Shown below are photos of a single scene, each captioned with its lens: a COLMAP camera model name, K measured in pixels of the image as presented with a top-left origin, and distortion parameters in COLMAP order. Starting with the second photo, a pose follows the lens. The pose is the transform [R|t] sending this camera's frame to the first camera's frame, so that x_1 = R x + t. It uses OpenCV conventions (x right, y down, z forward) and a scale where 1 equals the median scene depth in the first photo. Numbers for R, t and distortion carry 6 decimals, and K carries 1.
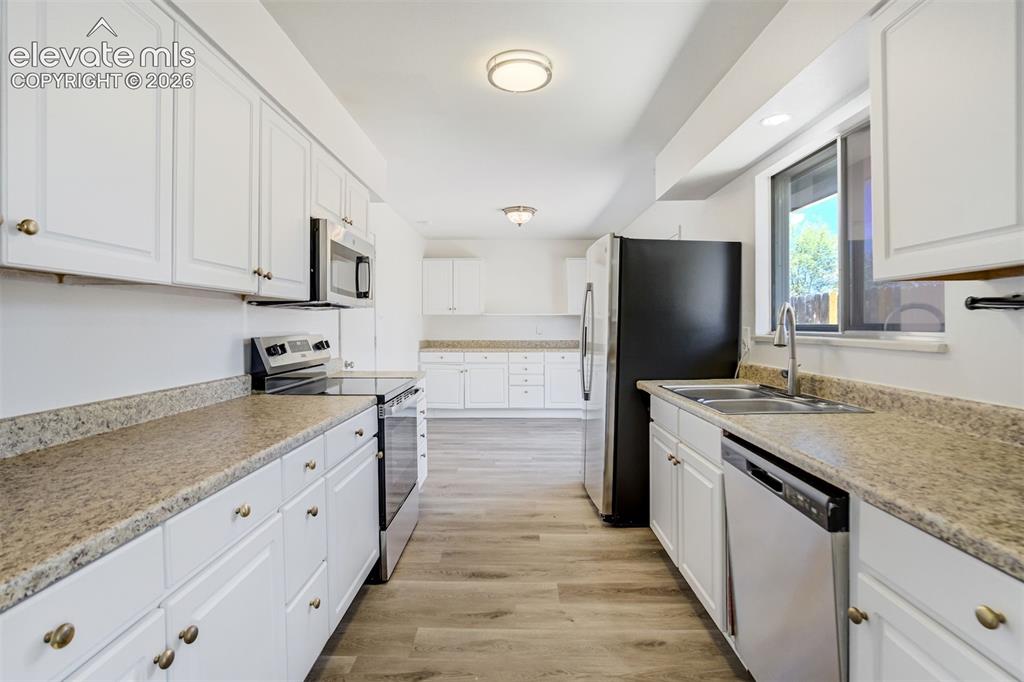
lens RADIAL K [[475.9, 0, 512.6], [0, 475.9, 333.1], [0, 0, 1]] dist [-0.024779, 0.000141]
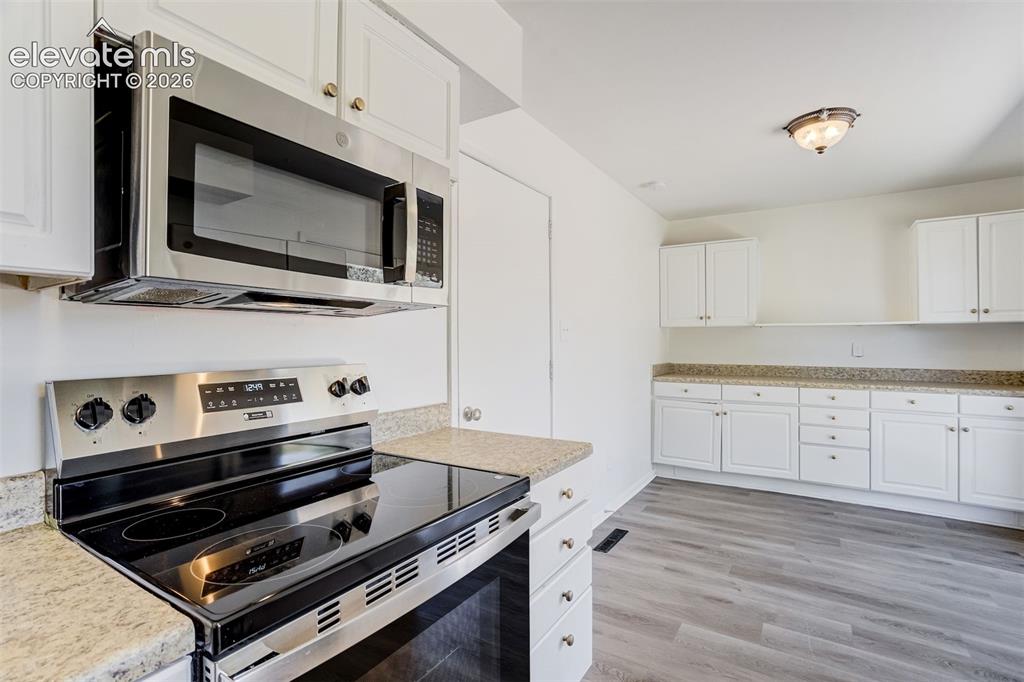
lens RADIAL K [[475.9, 0, 533.0], [0, 475.9, 344.8], [0, 0, 1]] dist [-0.024779, 0.000141]
pose [[0.864767, -0.000885, -0.502172, 0.000201], [-0.003839, 0.999958, -0.008374, -0.006850], [0.502158, 0.009170, 0.864727, 0.320595]]
